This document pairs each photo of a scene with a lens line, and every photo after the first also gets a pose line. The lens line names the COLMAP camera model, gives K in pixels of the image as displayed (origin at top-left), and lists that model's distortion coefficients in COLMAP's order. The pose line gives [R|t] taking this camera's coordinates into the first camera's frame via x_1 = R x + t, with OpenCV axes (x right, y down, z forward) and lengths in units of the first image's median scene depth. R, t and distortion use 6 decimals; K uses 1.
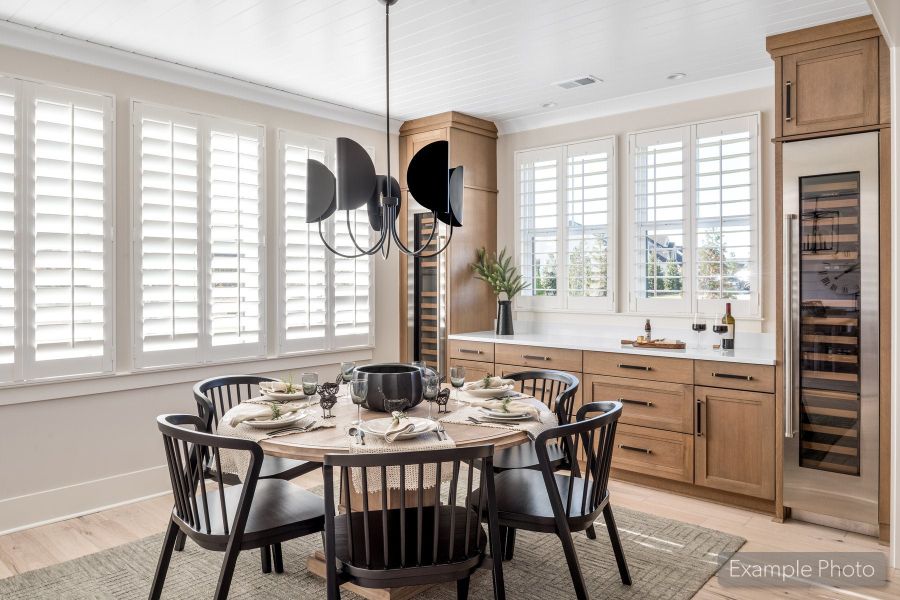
lens RADIAL K [[637.9, 0, 453.9], [0, 637.9, 295.9], [0, 0, 1]] dist [-0.006272, 0.004814]
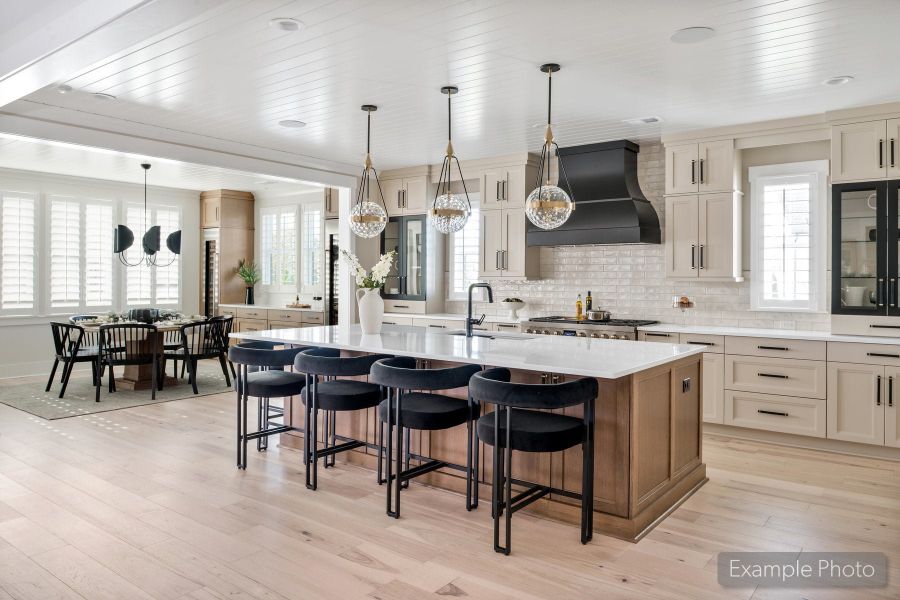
lens RADIAL K [[637.9, 0, 445.0], [0, 637.9, 293.5], [0, 0, 1]] dist [-0.006272, 0.004814]
pose [[0.998321, 0.003814, 0.057795, 0.696734], [-0.003522, 0.999981, -0.005150, 0.043495], [-0.057813, 0.004938, 0.998315, -1.198821]]
